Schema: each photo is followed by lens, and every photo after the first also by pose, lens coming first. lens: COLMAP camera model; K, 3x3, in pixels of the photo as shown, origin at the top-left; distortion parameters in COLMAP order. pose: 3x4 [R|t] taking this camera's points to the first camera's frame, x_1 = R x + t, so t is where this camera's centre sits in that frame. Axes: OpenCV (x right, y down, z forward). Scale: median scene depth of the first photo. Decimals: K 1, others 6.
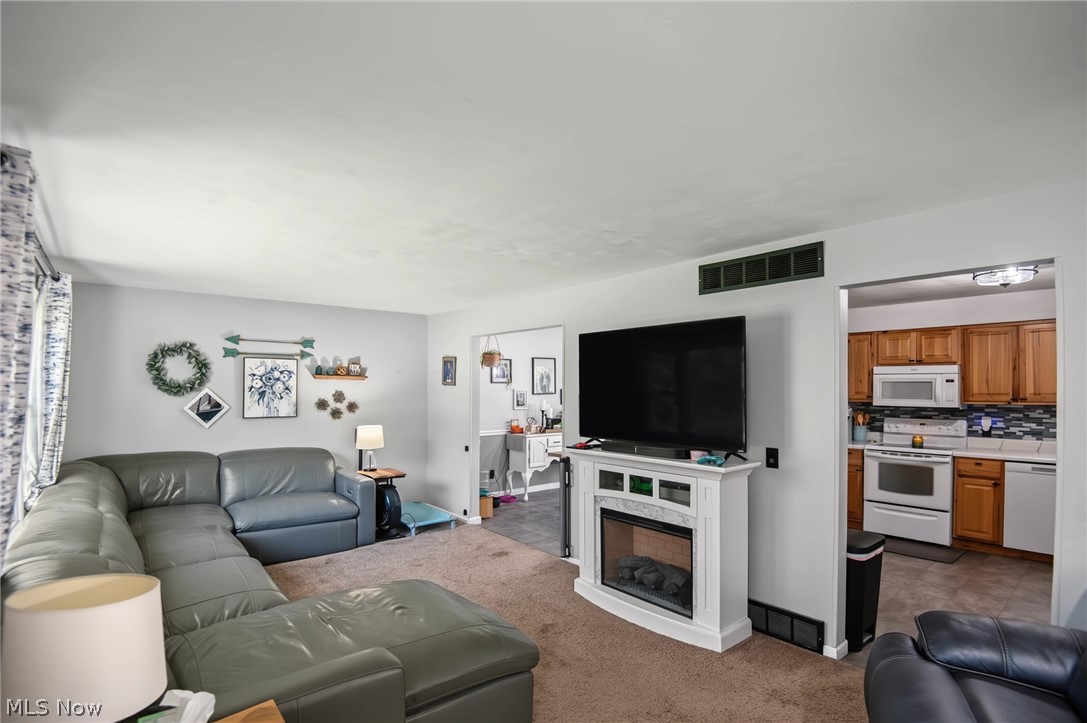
lens RADIAL K [[532.3, 0, 540.3], [0, 532.3, 388.5], [0, 0, 1]] dist [-0.013476, -0.016258]
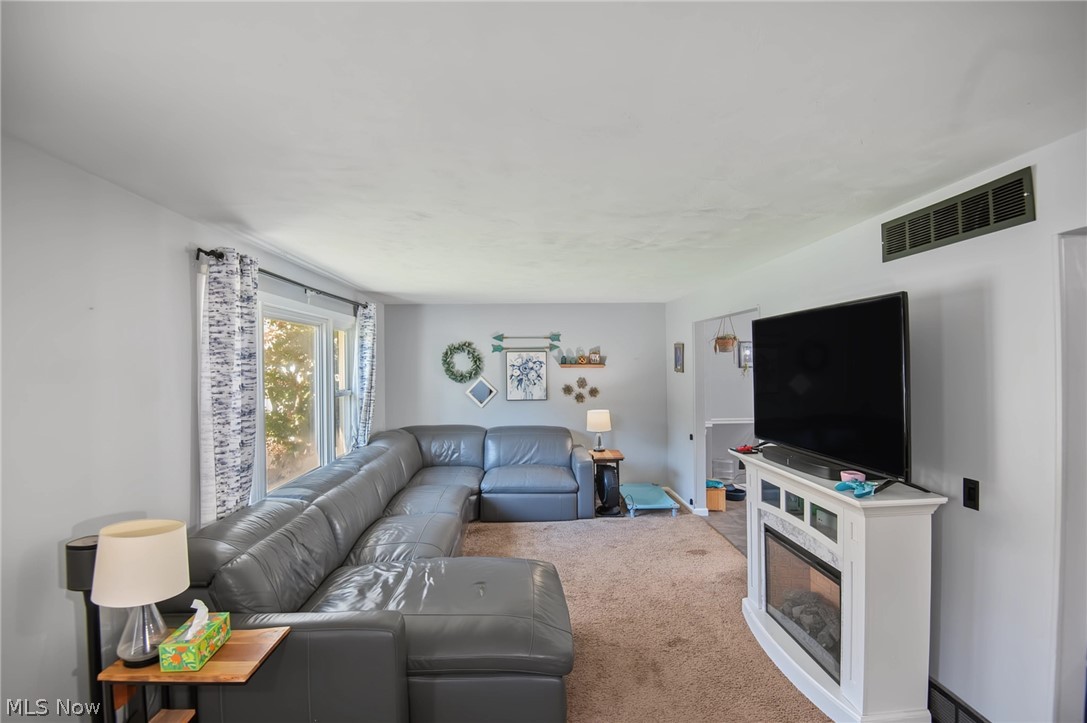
lens RADIAL K [[507.6, 0, 538.5], [0, 507.6, 367.4], [0, 0, 1]] dist [-0.030538, -0.005397]
pose [[0.799138, -0.008983, -0.601081, 0.254550], [0.013273, 0.999908, 0.002703, -0.028057], [0.601002, -0.010138, 0.799184, 0.108401]]
